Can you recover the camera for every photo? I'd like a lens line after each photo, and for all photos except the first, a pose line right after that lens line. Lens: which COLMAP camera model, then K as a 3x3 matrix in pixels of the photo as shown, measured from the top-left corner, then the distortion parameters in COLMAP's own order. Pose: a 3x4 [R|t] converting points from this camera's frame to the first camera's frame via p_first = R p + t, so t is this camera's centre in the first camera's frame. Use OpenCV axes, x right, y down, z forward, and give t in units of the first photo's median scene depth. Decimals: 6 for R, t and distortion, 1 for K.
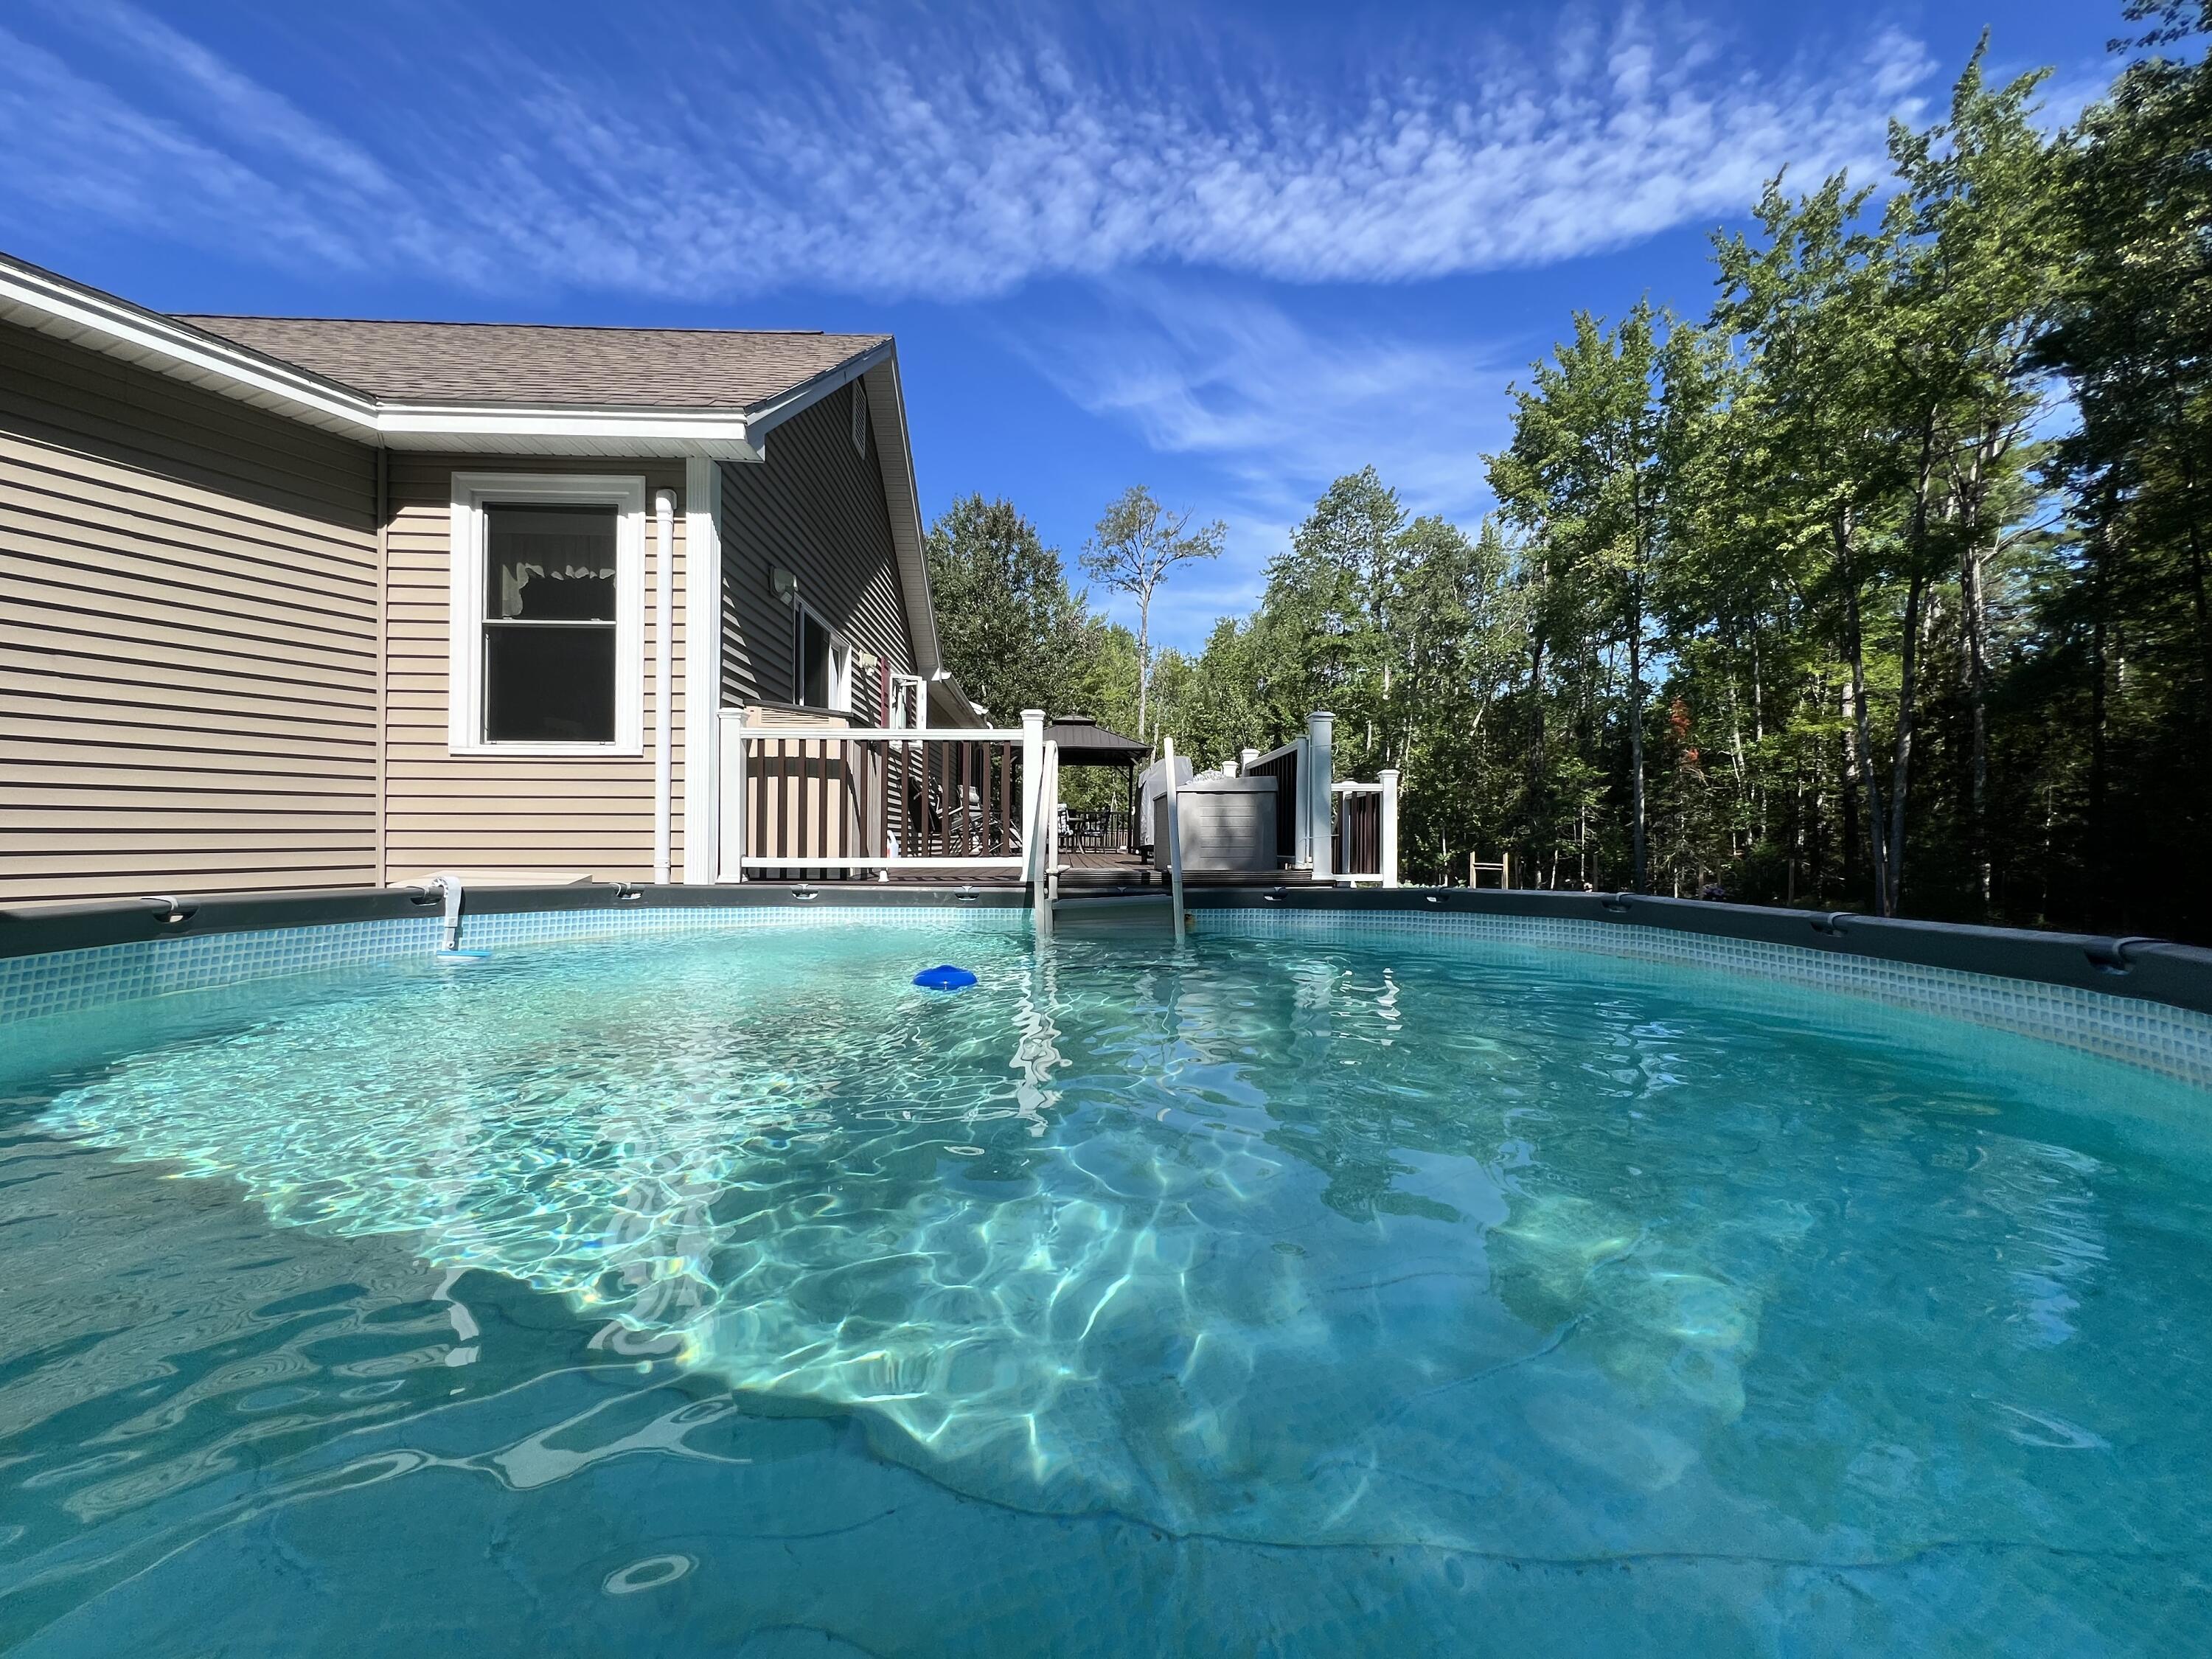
lens RADIAL K [[892.6, 0, 1102.8], [0, 892.6, 835.8], [0, 0, 1]] dist [-0.001126, -0.000156]
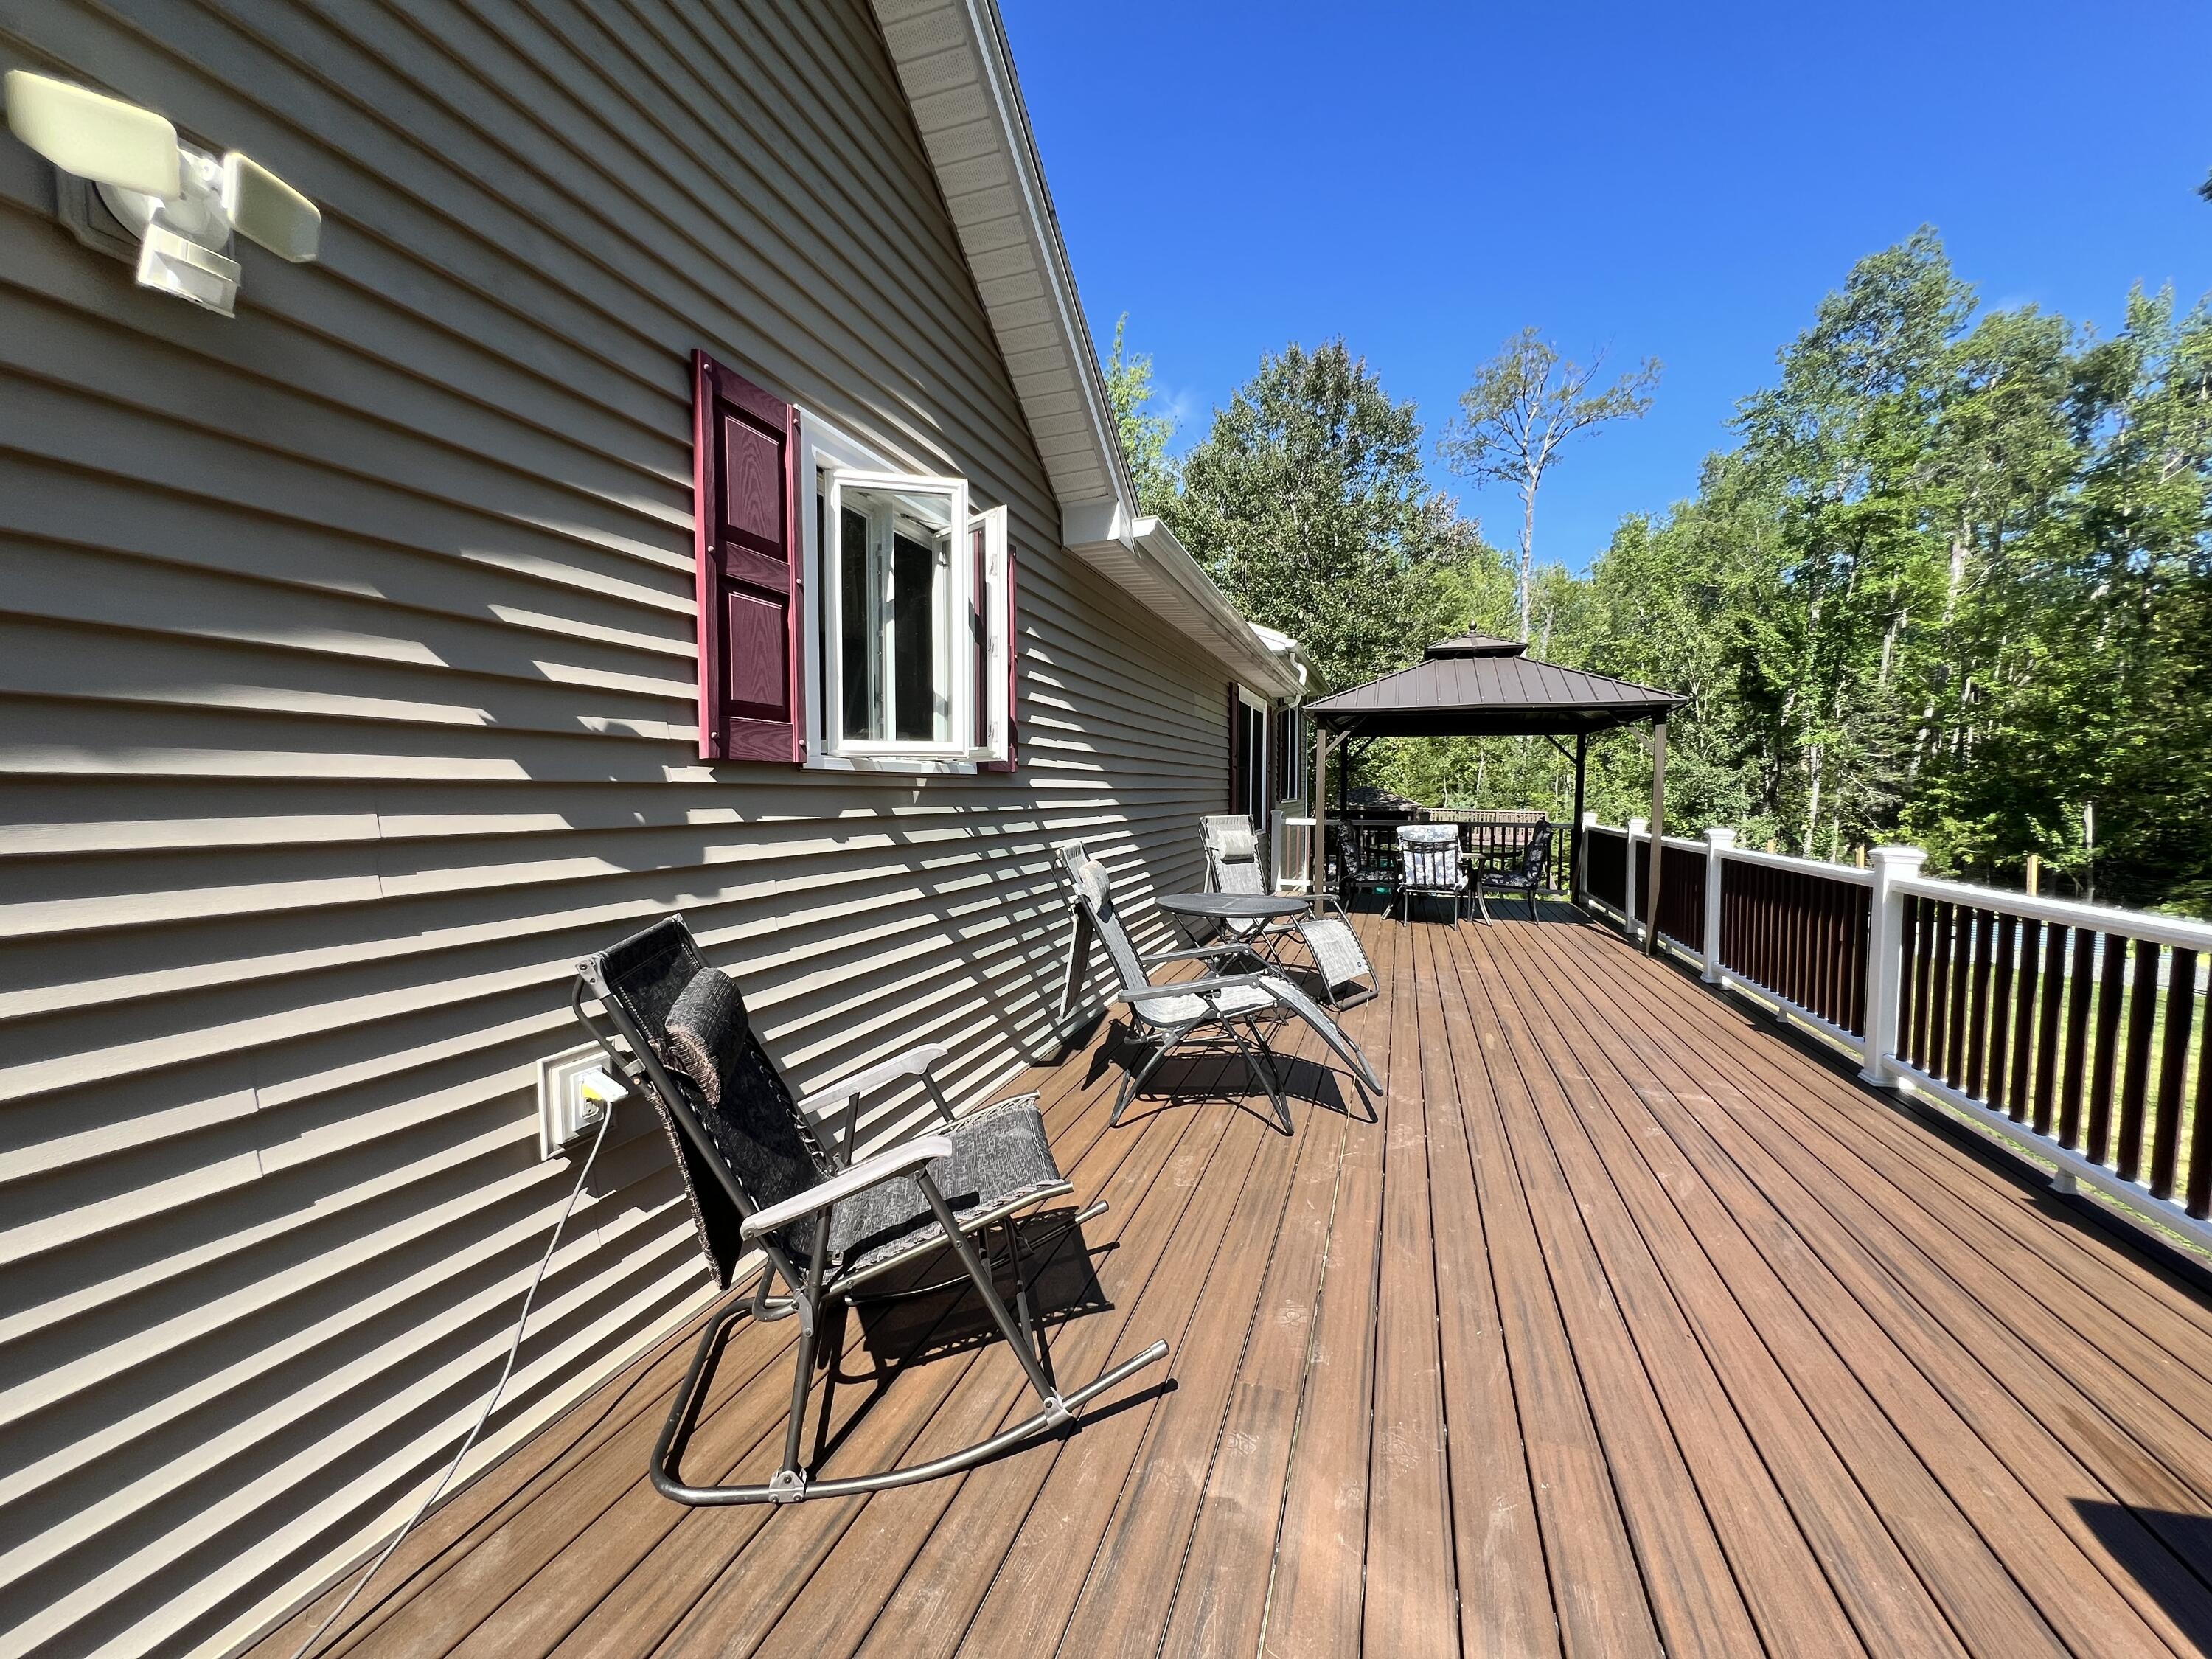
lens RADIAL K [[890.5, 0, 1106.2], [0, 890.5, 831.4], [0, 0, 1]] dist [0.000190, 0.000478]
pose [[0.934907, 0.010172, -0.354746, -0.025798], [0.007540, 0.998794, 0.048509, -0.030987], [0.354812, -0.048026, 0.933703, 0.267689]]
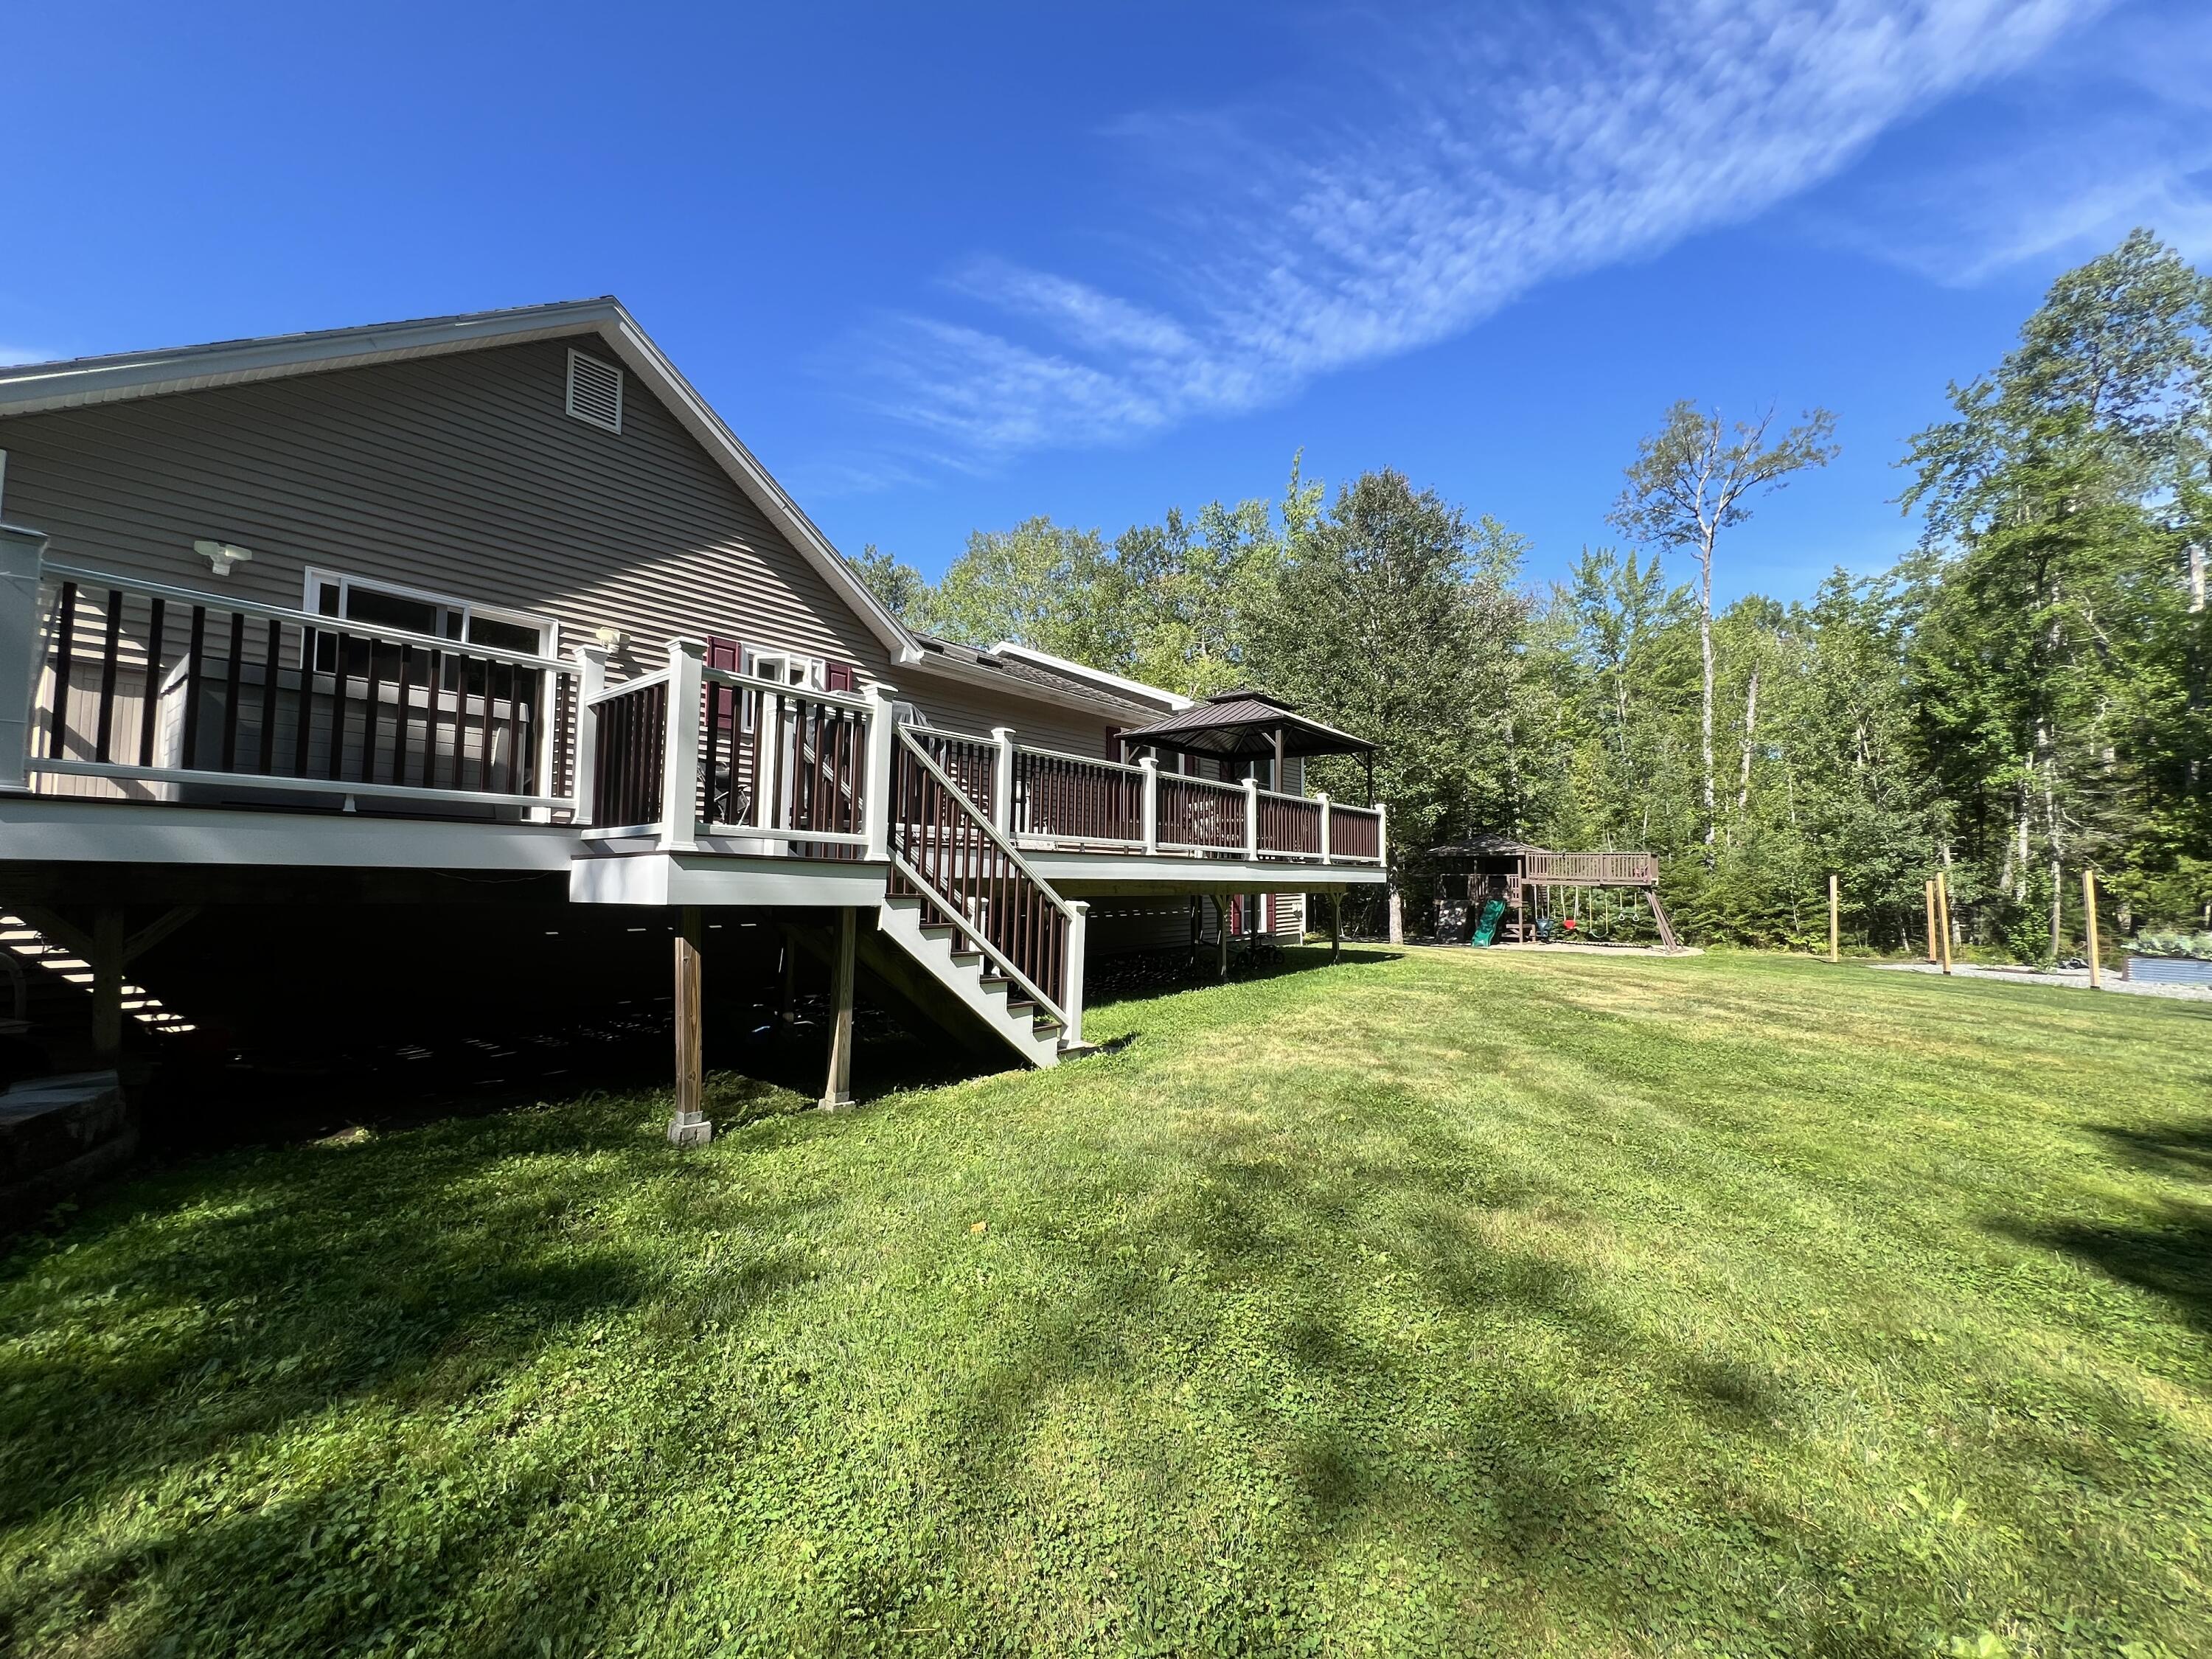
lens RADIAL K [[892.6, 0, 1102.8], [0, 892.6, 835.8], [0, 0, 1]] dist [-0.001126, -0.000156]
pose [[0.757086, -0.040575, -0.652054, 0.222328], [0.005228, 0.998414, -0.056058, 0.022487], [0.653295, 0.039032, 0.756097, 0.180348]]
